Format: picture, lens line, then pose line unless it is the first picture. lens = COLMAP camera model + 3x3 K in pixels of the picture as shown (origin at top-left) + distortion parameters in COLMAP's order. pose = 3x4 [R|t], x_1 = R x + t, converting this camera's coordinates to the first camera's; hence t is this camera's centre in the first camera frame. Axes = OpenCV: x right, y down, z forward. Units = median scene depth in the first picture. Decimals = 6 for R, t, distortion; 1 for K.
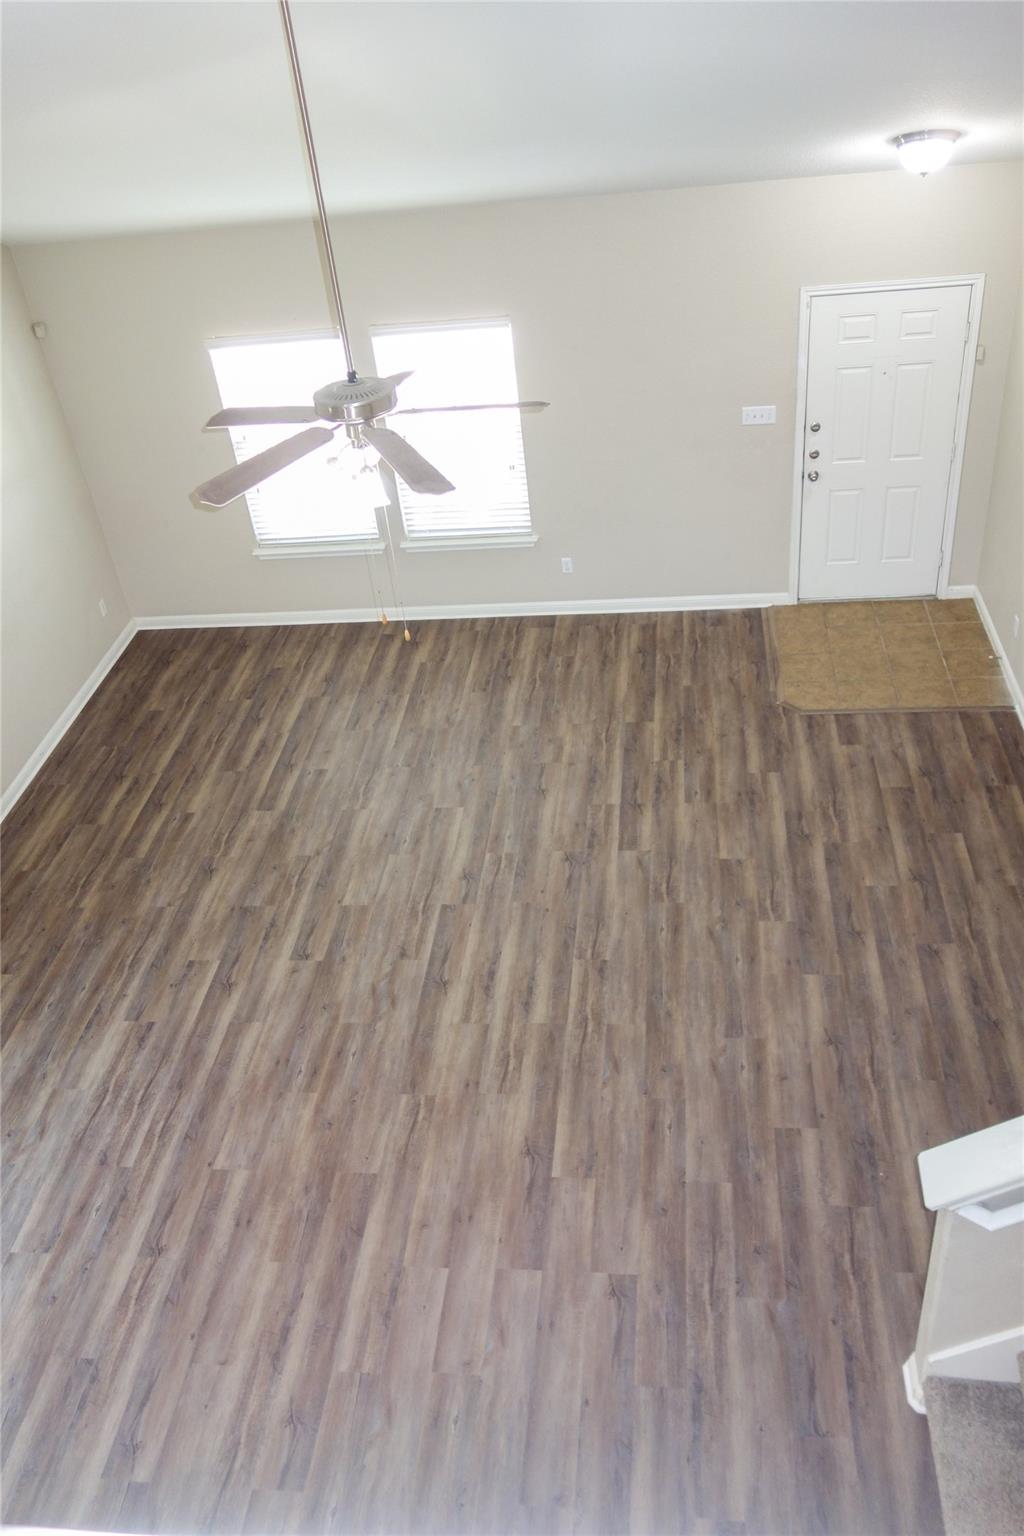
lens RADIAL K [[1206.2, 0, 512.0], [0, 1206.2, 768.0], [0, 0, 1]] dist [-0.001875, 0.003620]
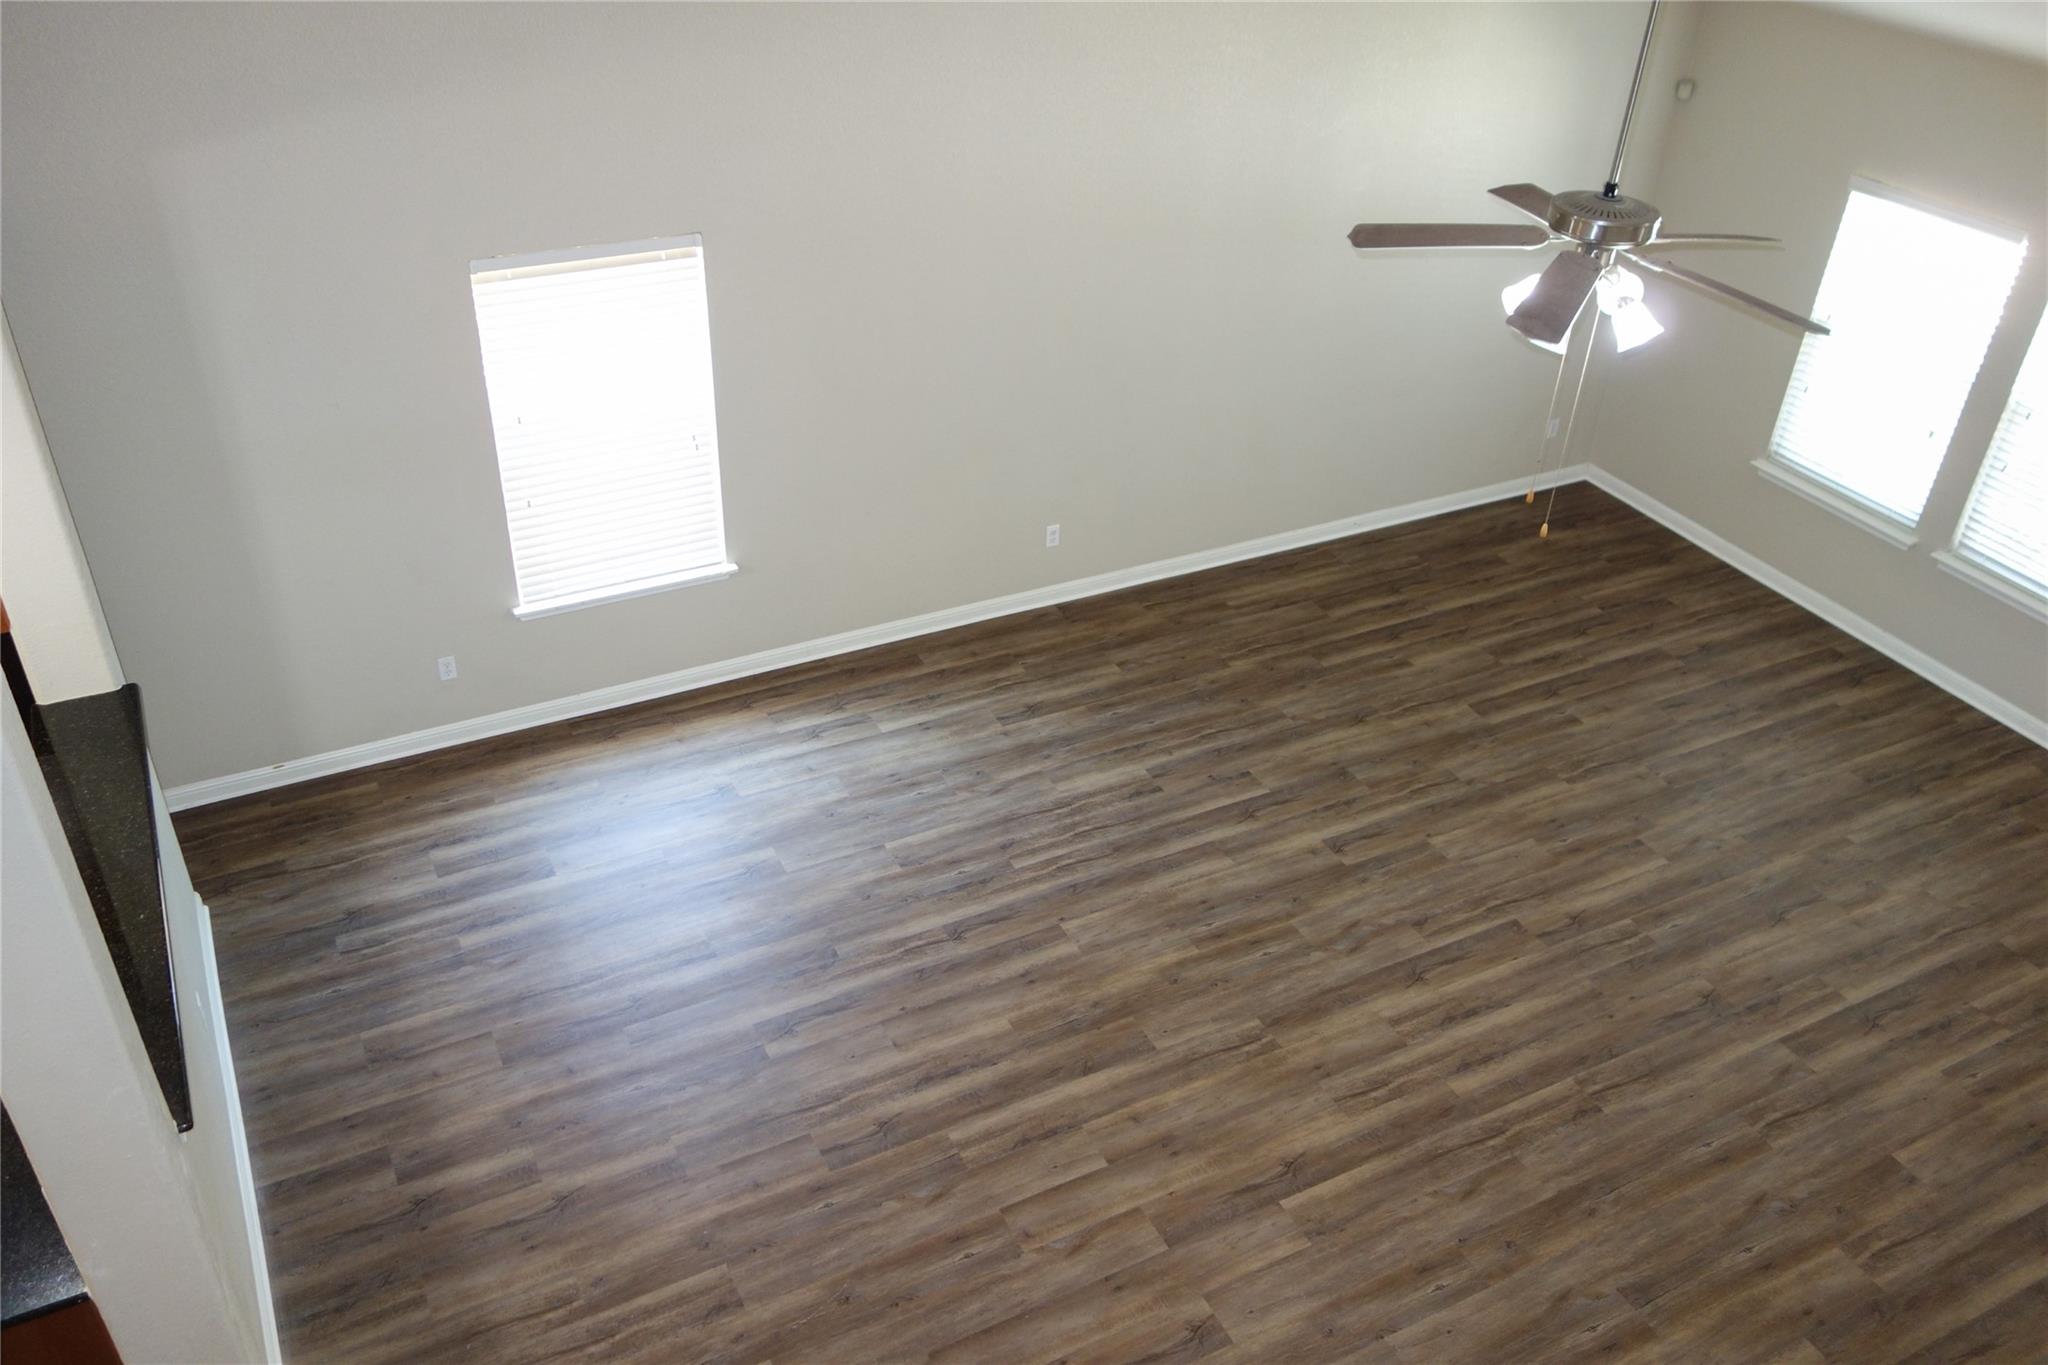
lens RADIAL K [[1608.3, 0, 1024.0], [0, 1608.3, 682.5], [0, 0, 1]] dist [-0.001875, 0.003620]
pose [[0.548409, 0.562943, -0.618339, 0.332571], [-0.563323, 0.795197, 0.224342, -0.060127], [0.617993, 0.225294, 0.753212, 0.024903]]
